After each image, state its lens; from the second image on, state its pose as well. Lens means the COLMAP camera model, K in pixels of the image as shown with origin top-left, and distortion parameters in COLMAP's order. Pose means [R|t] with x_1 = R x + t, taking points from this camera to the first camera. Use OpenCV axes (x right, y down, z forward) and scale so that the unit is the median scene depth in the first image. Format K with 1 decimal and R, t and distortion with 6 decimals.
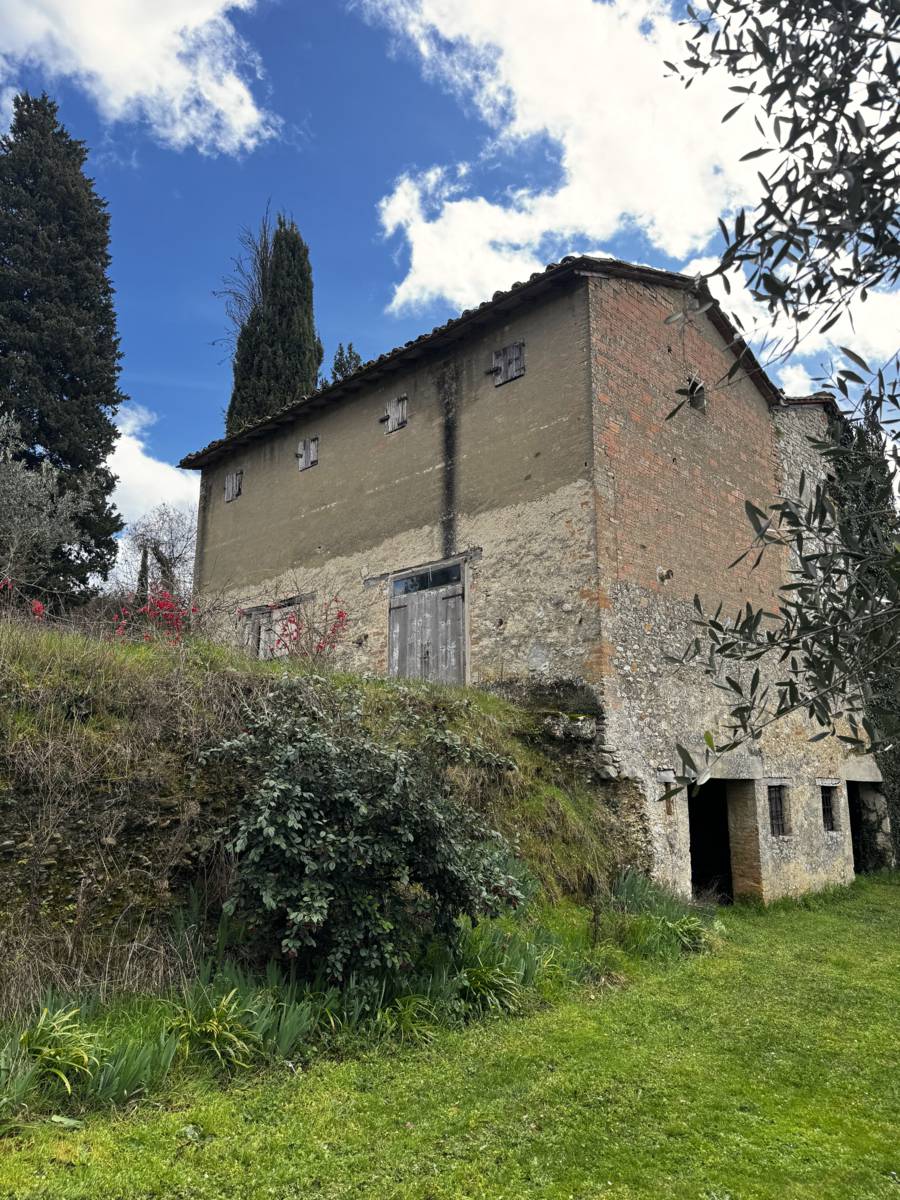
lens RADIAL K [[850.4, 0, 455.9], [0, 850.4, 598.9], [0, 0, 1]] dist [0.136524, -0.175400]
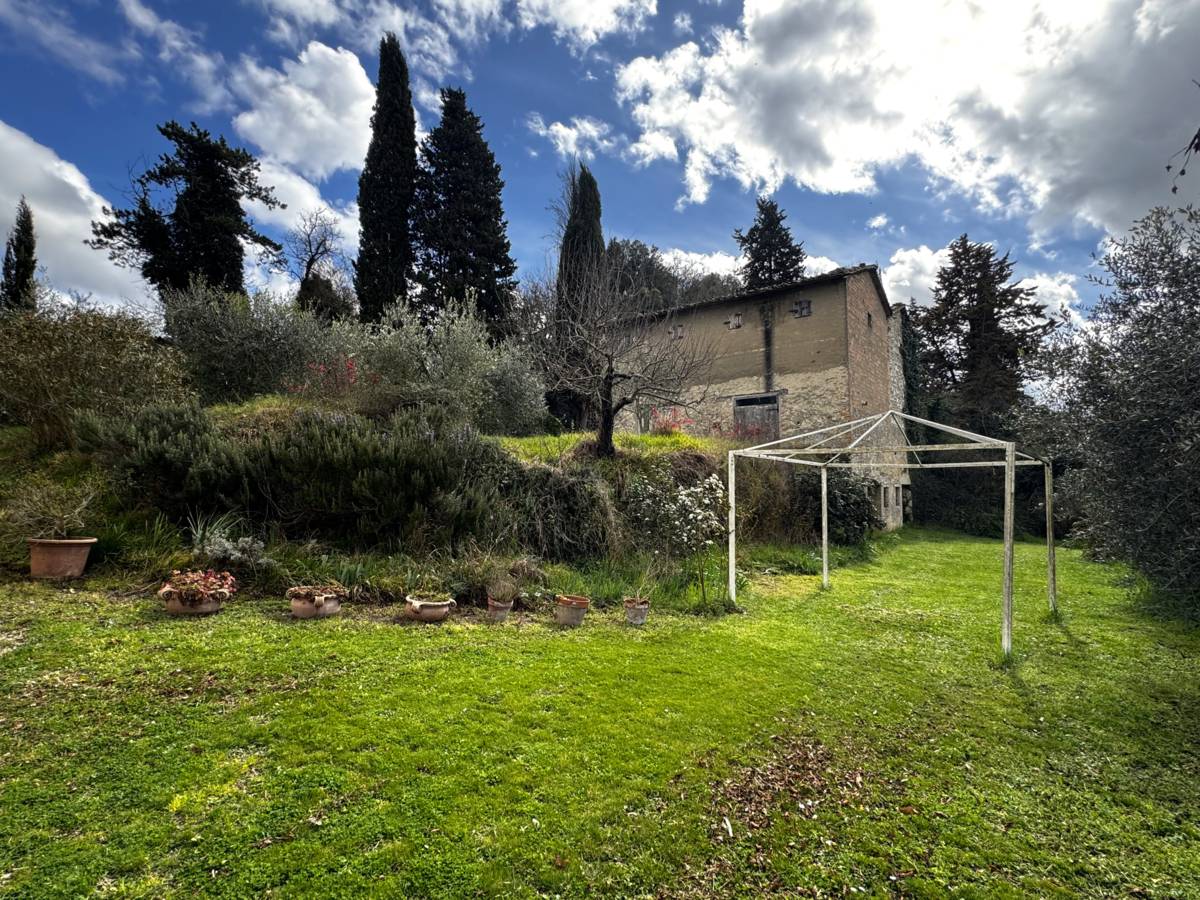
lens RADIAL K [[599.9, 0, 600.0], [0, 599.9, 450.0], [0, 0, 1]] dist [0.000230, 0.000222]
pose [[0.994482, 0.005300, 0.104770, -0.694333], [-0.021742, 0.987451, 0.156424, -0.151600], [-0.102627, -0.157839, 0.982117, -0.626814]]
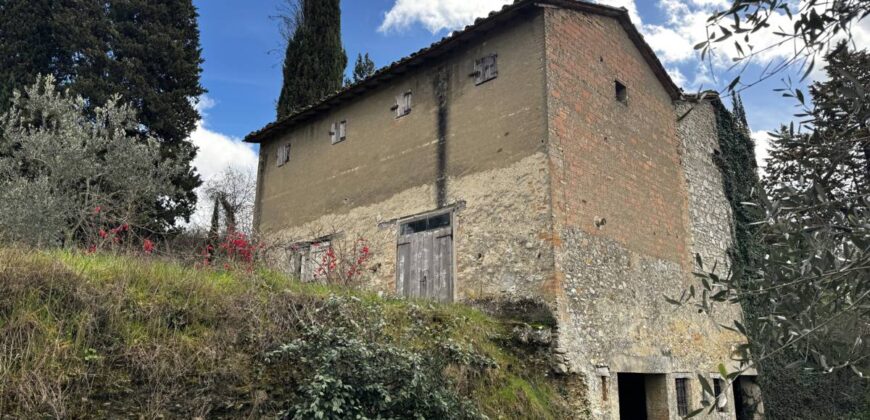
lens RADIAL K [[615.8, 0, 435.0], [0, 615.8, 210.0], [0, 0, 1]] dist [0.152132, -0.224869]
pose [[0.999968, 0.007335, -0.003143, -0.016849], [-0.007460, 0.999096, -0.041848, -0.003942], [0.002833, 0.041870, 0.999119, 0.007375]]
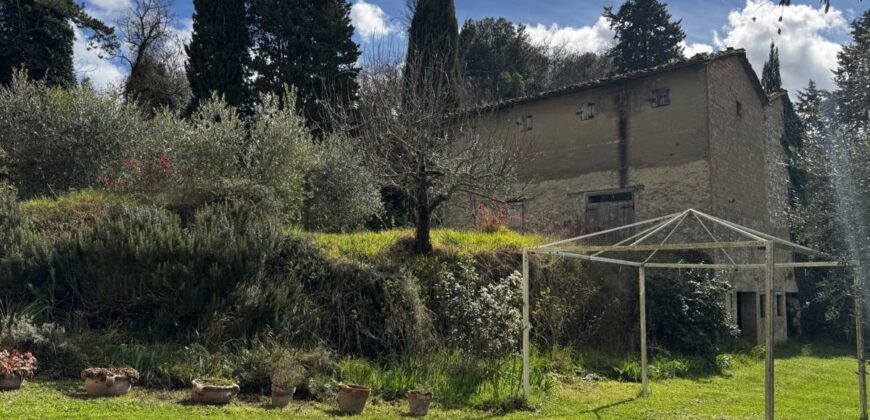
lens RADIAL K [[676.5, 0, 428.8], [0, 676.5, 214.1], [0, 0, 1]] dist [0.125337, -0.211952]
pose [[0.998641, 0.017868, 0.048964, -0.629679], [-0.022892, 0.994309, 0.104045, -0.163629], [-0.046826, -0.105025, 0.993367, -0.731354]]
